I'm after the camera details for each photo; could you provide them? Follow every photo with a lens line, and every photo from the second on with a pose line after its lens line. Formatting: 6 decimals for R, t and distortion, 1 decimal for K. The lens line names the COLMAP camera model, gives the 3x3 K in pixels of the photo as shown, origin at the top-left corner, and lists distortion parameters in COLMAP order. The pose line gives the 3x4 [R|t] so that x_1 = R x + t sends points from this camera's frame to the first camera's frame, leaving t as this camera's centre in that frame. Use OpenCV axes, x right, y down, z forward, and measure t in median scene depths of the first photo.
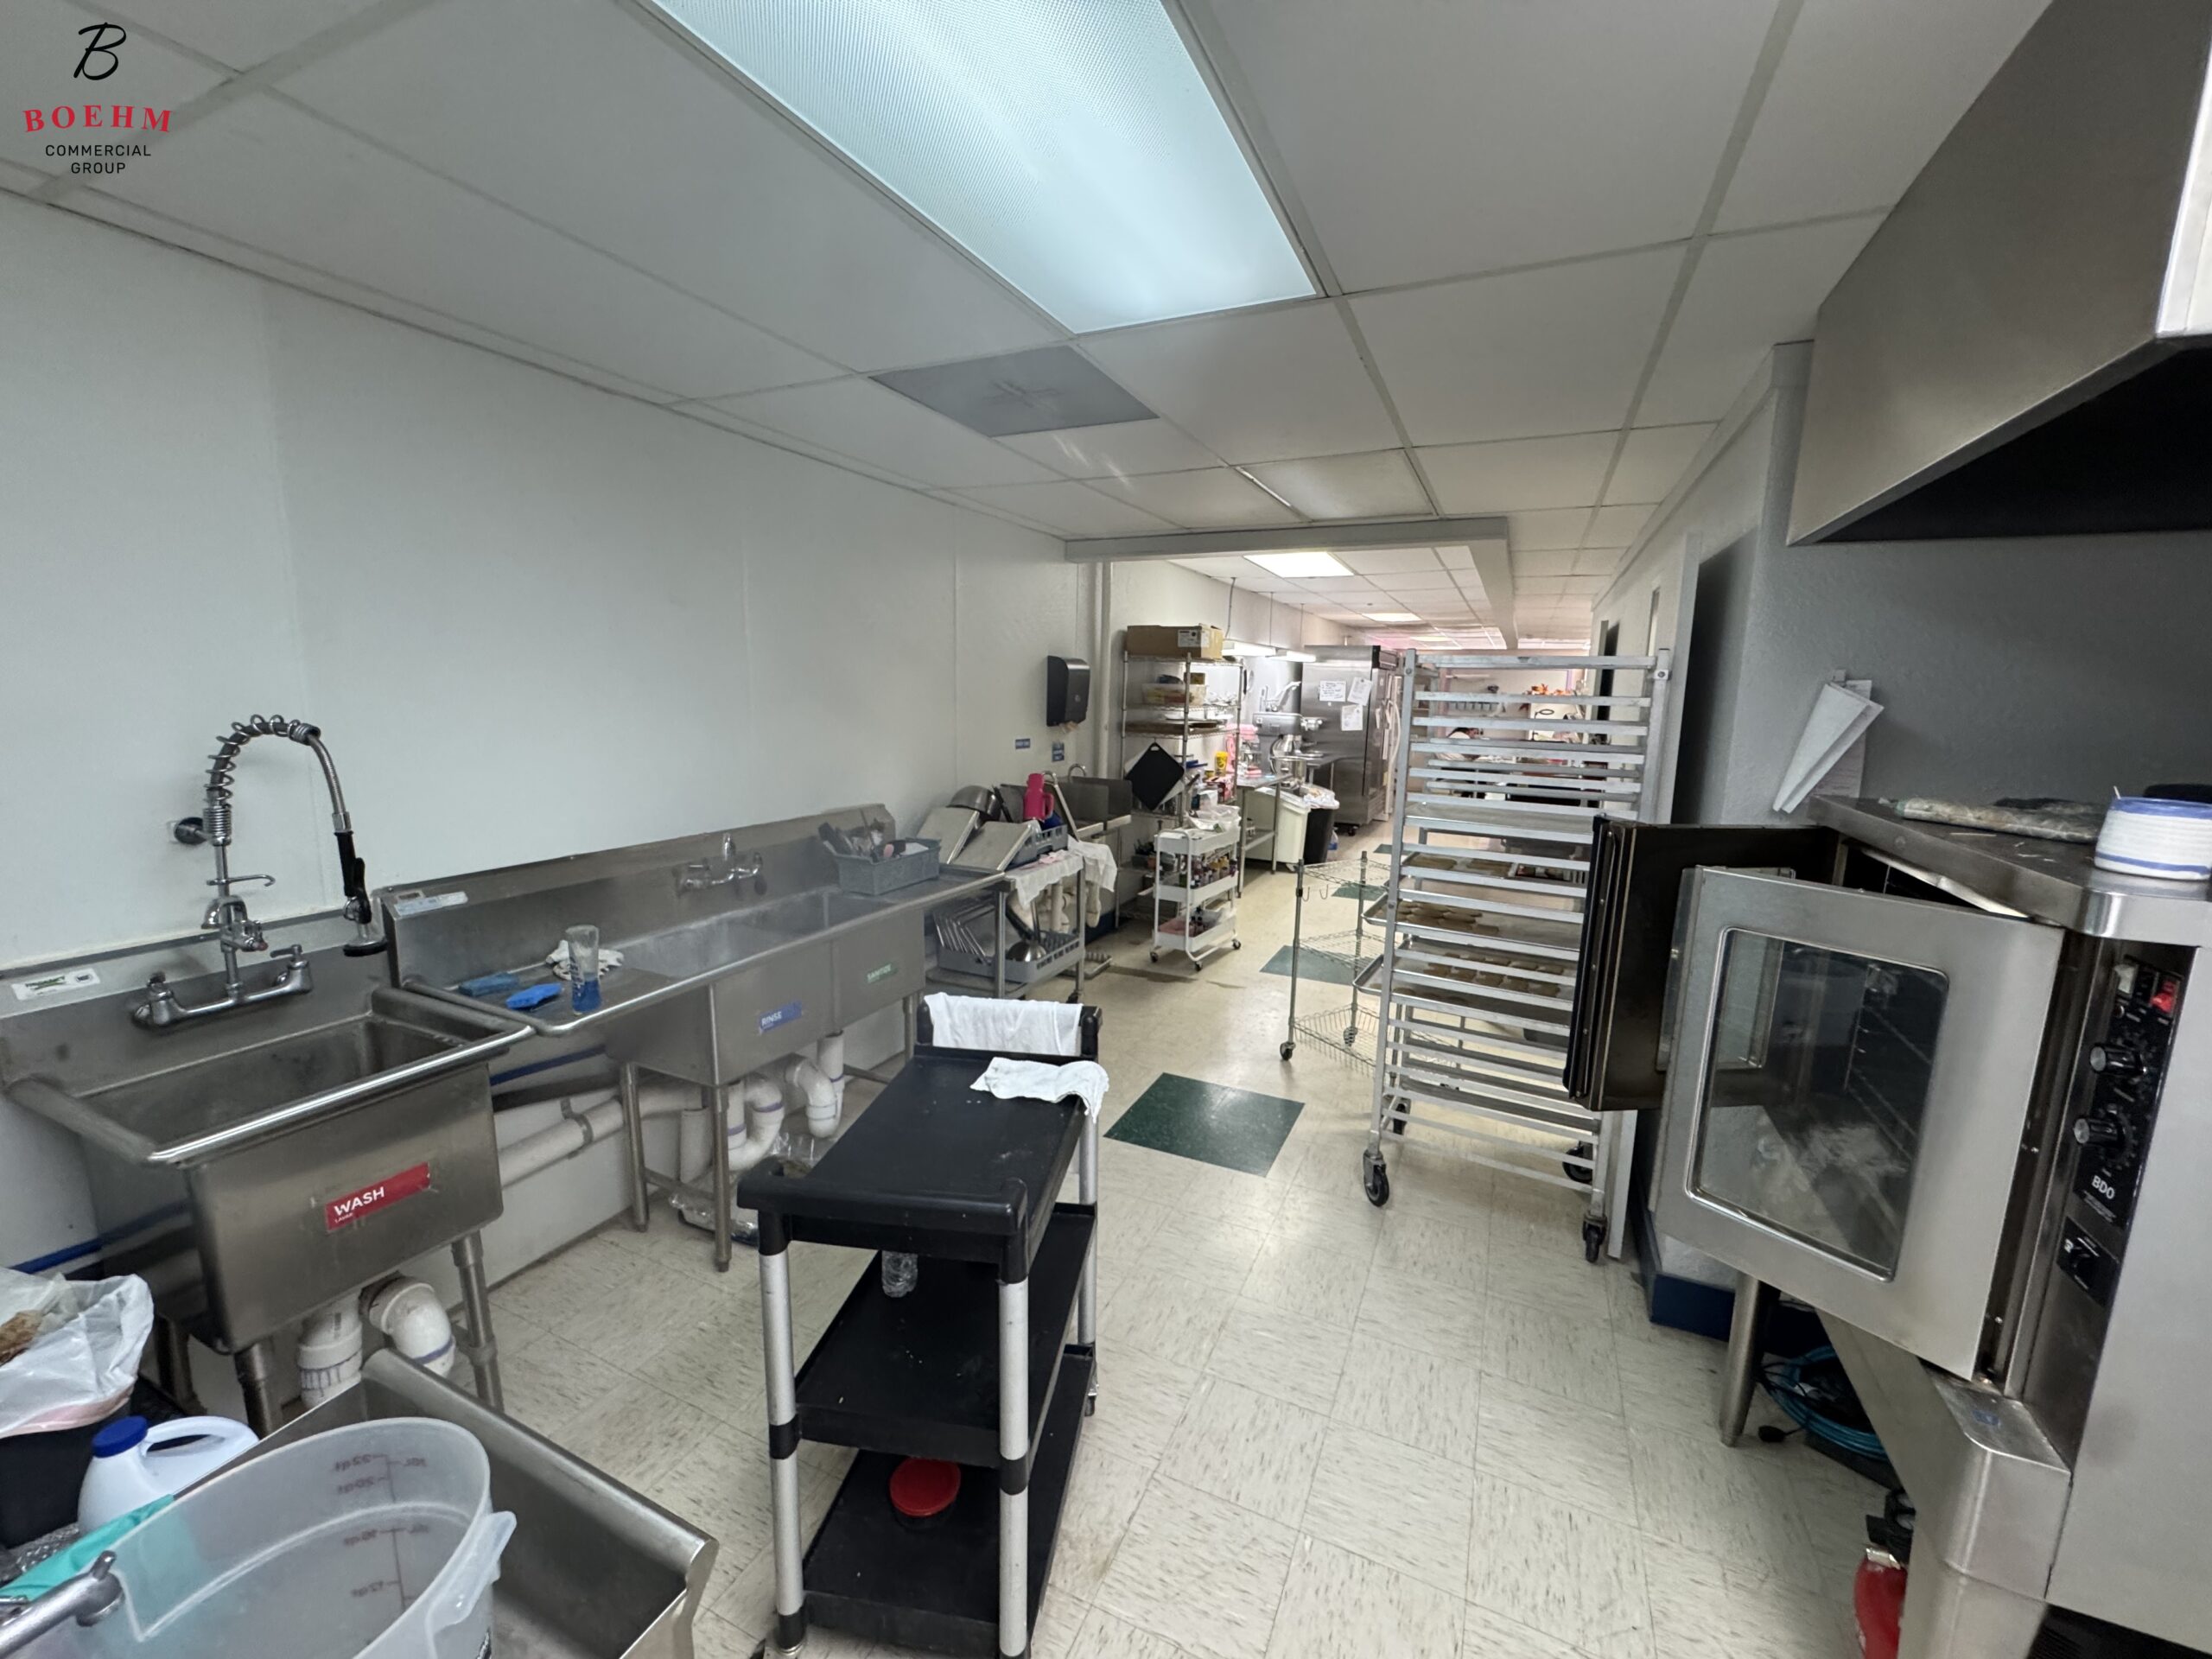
lens RADIAL K [[887.5, 0, 1106.0], [0, 887.5, 829.5], [0, 0, 1]] dist [0.000348, 0.000101]
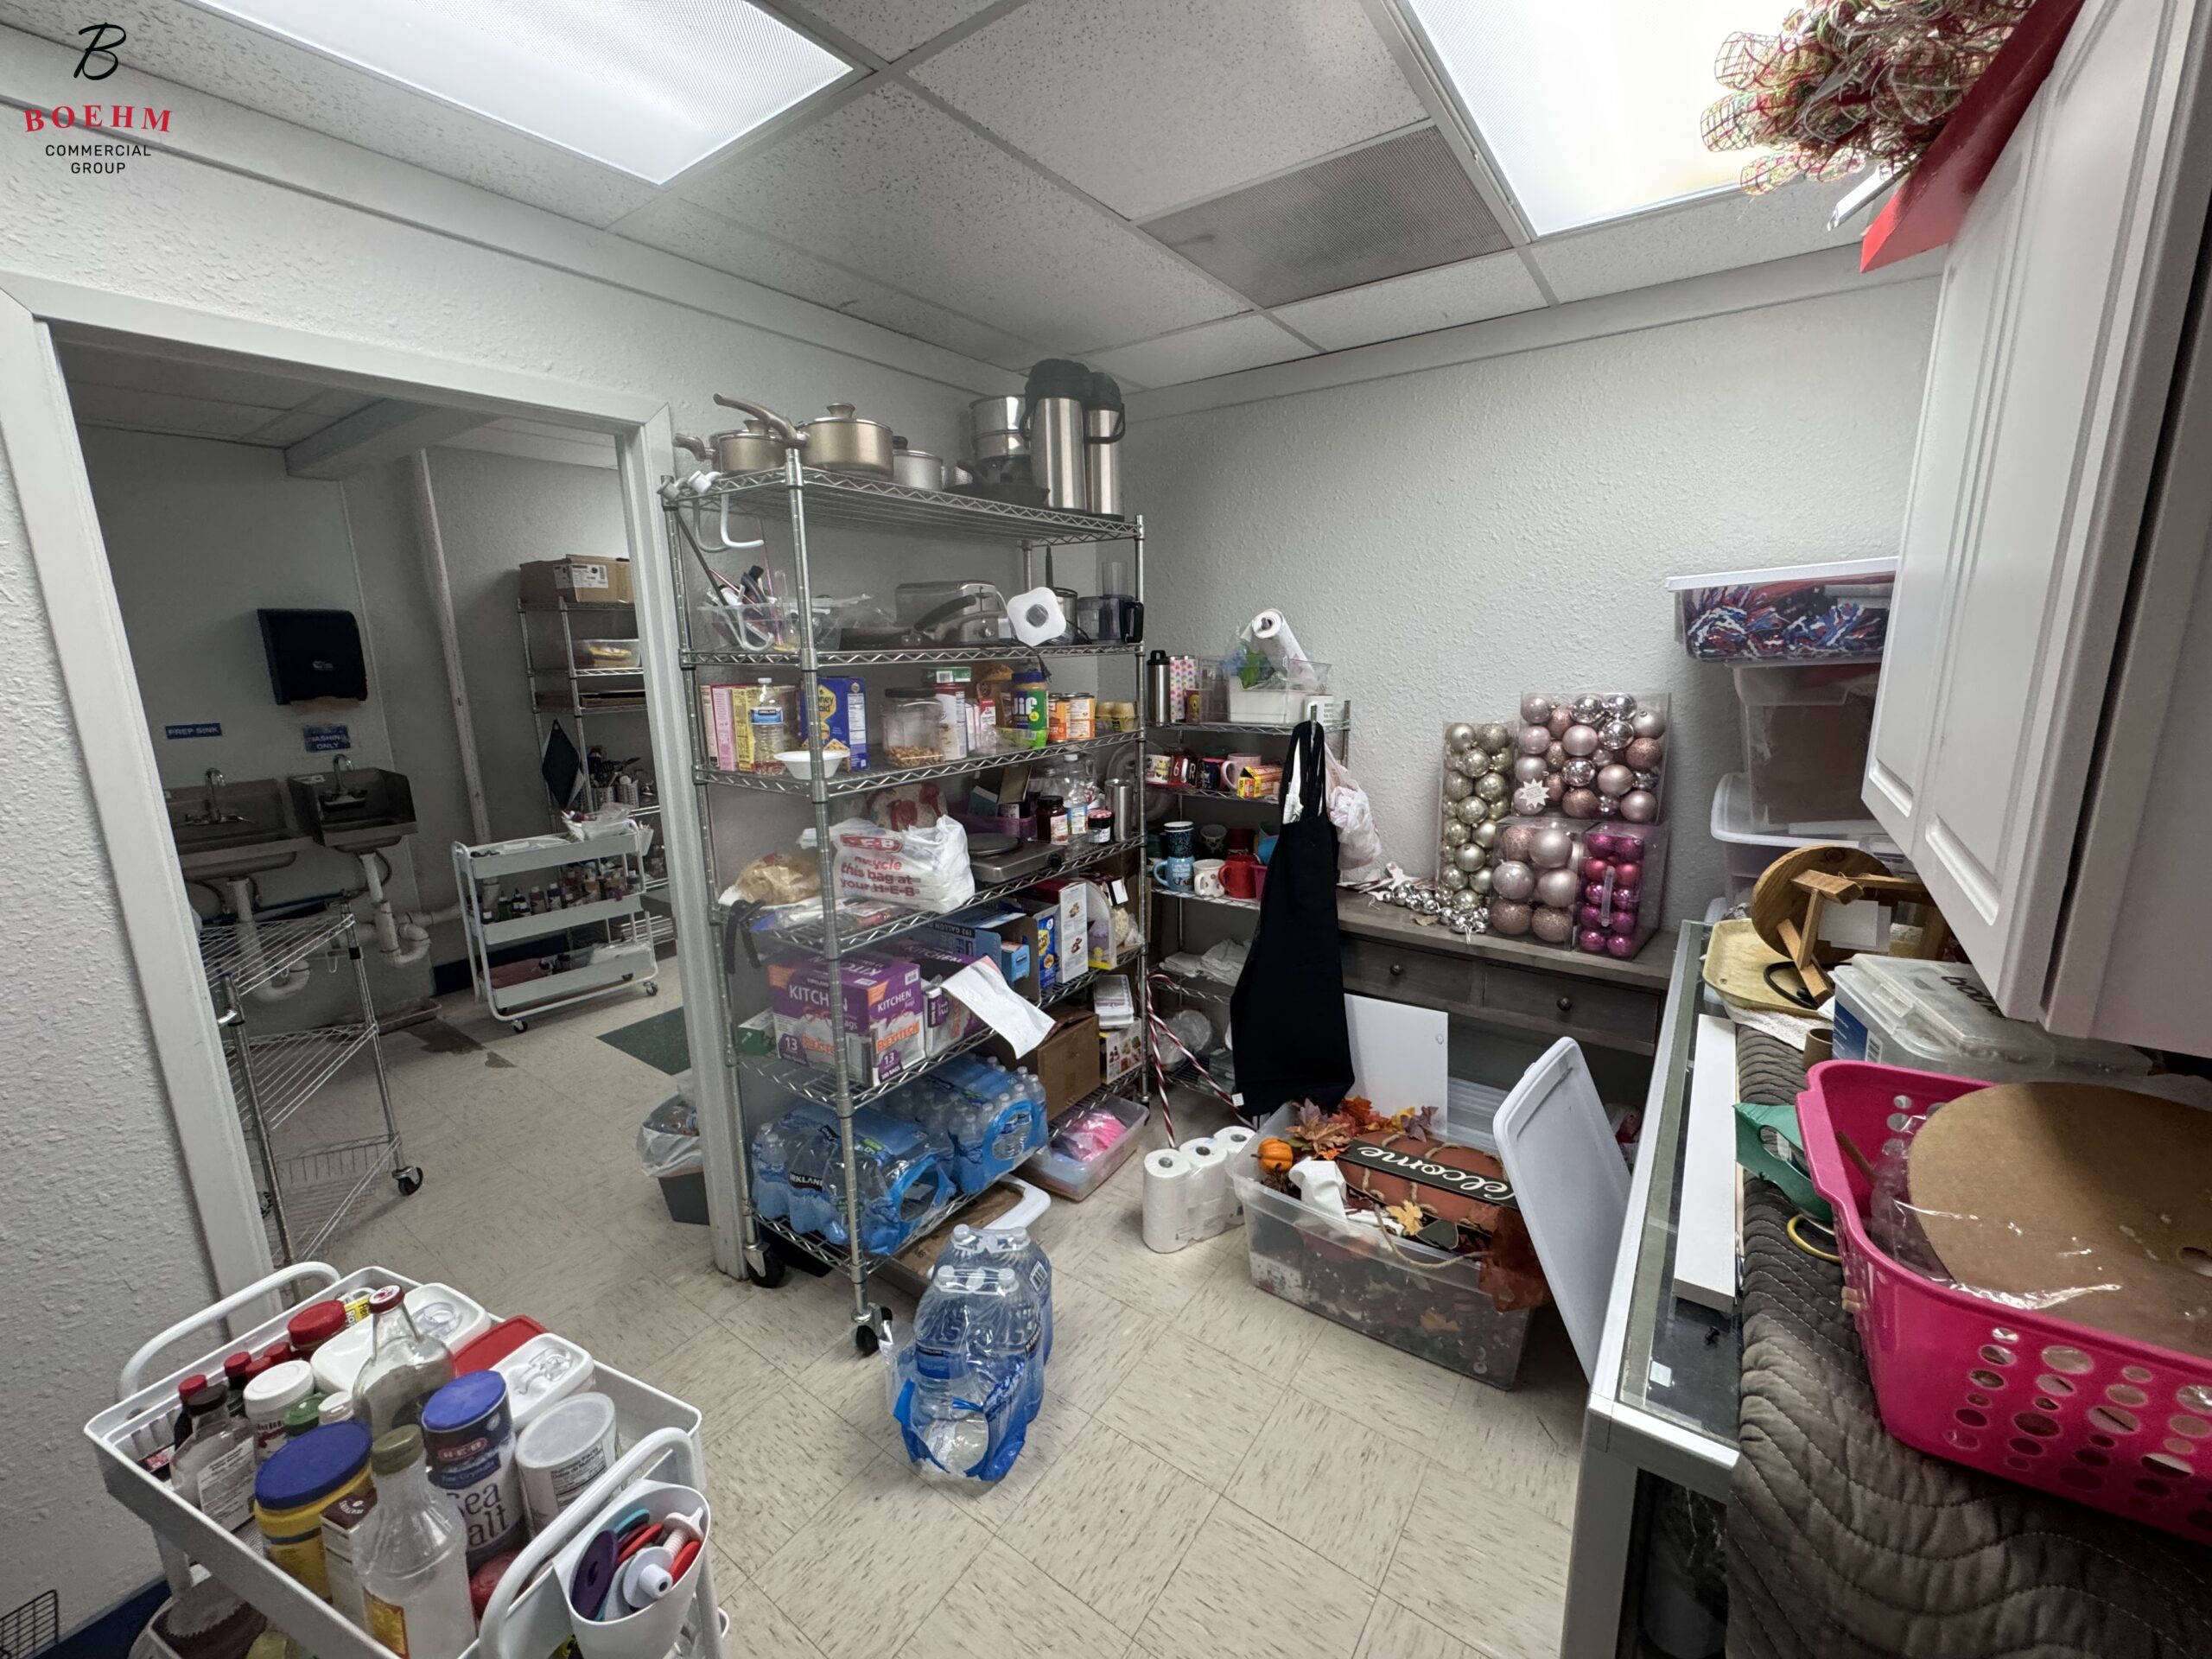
lens RADIAL K [[887.5, 0, 1106.0], [0, 887.5, 829.5], [0, 0, 1]] dist [0.000348, 0.000101]
pose [[0.982516, -0.001860, -0.186168, 0.737952], [0.010399, 0.998938, 0.044897, -0.038243], [0.185887, -0.046048, 0.981492, 0.390647]]
